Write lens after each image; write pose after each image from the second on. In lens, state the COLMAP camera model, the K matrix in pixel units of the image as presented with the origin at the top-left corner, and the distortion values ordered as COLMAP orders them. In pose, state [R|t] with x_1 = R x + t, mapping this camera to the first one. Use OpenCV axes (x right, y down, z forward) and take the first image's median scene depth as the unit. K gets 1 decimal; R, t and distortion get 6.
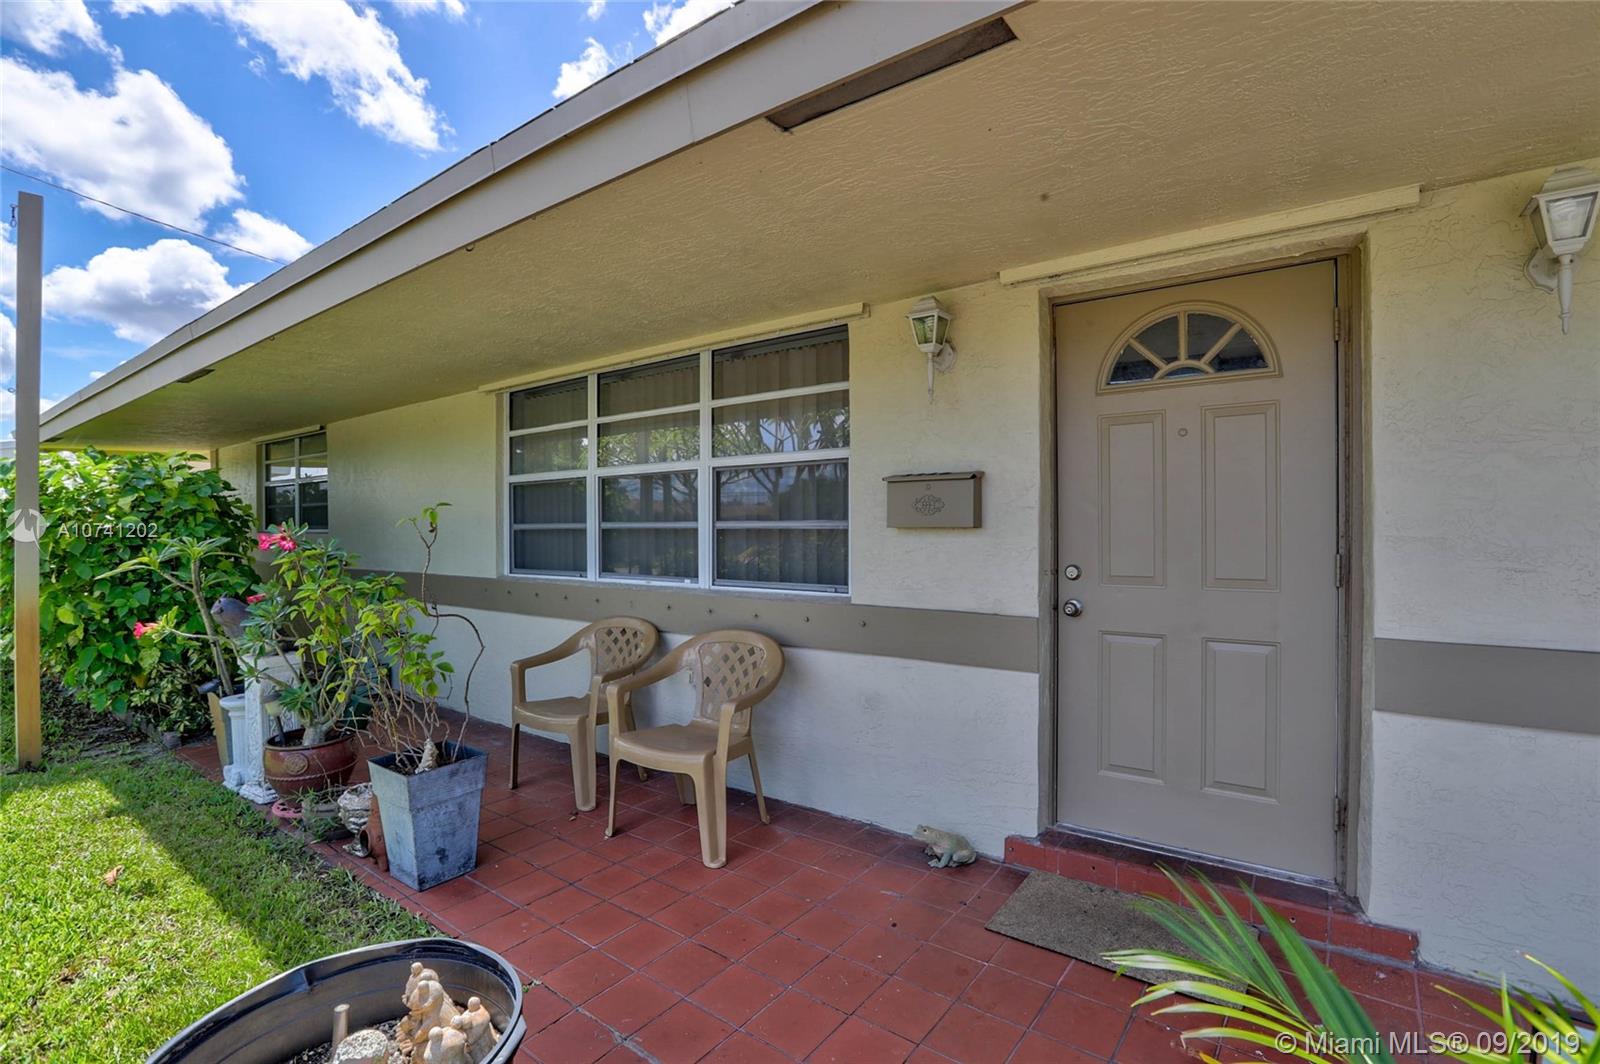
lens RADIAL K [[744.2, 0, 797.1], [0, 744.2, 524.5], [0, 0, 1]] dist [-0.046788, 0.001231]
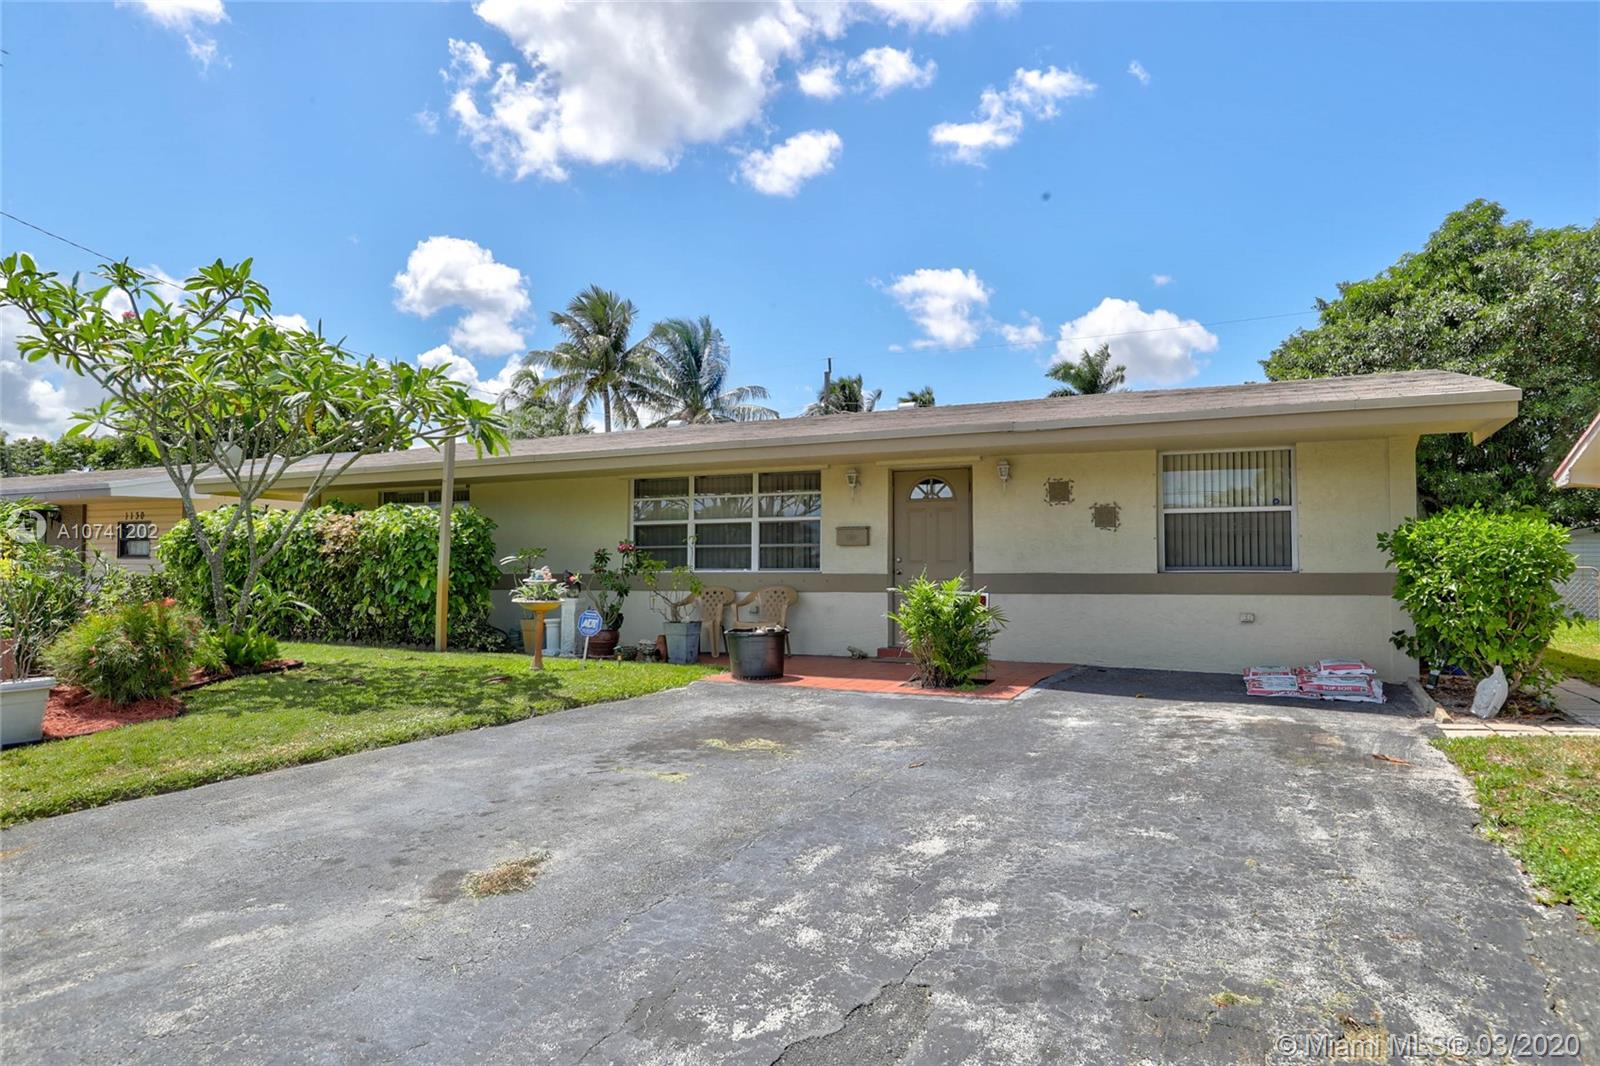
lens RADIAL K [[1034.0, 0, 802.6], [0, 1034.0, 541.7], [0, 0, 1]] dist [-0.008987, 0.000711]
pose [[0.981724, 0.002375, 0.190293, -0.690684], [0.001113, 0.999833, -0.018222, 0.056604], [-0.190305, 0.018101, 0.981558, -2.602009]]
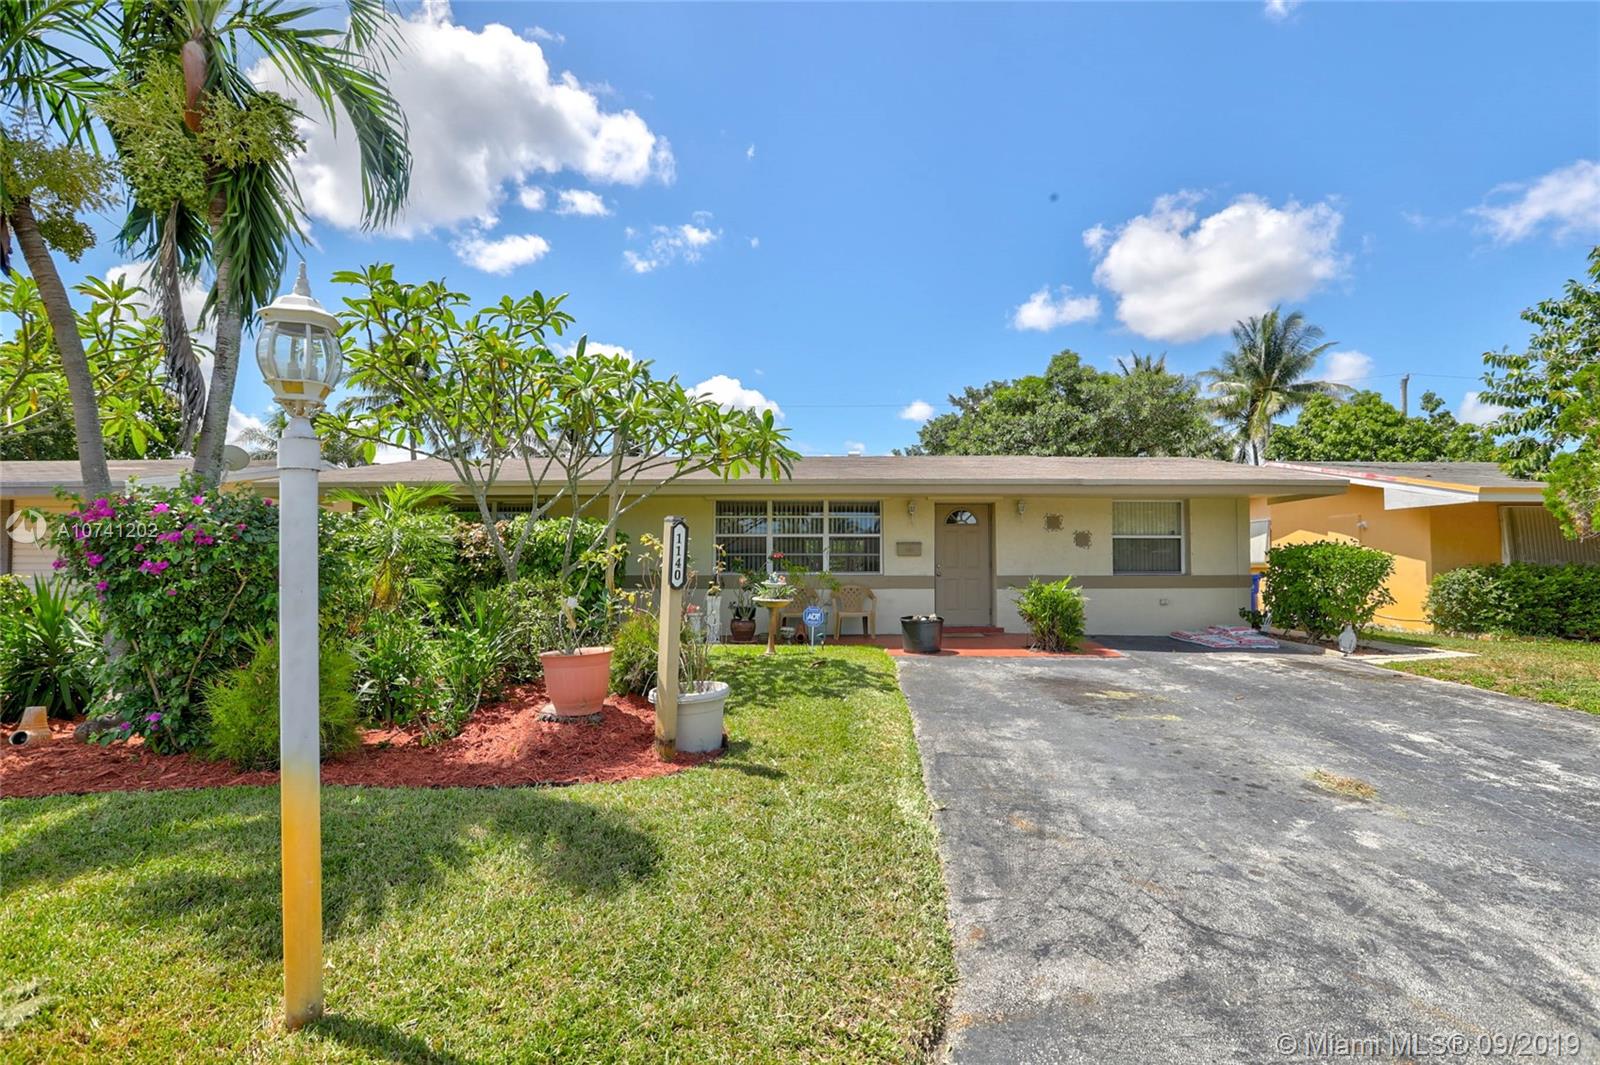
lens RADIAL K [[744.2, 0, 798.4], [0, 744.2, 530.7], [0, 0, 1]] dist [-0.046788, 0.001231]
pose [[0.840332, 0.025023, 0.541495, -2.306908], [-0.004483, 0.999221, -0.039217, 0.029212], [-0.542054, 0.030528, 0.839789, -1.918222]]
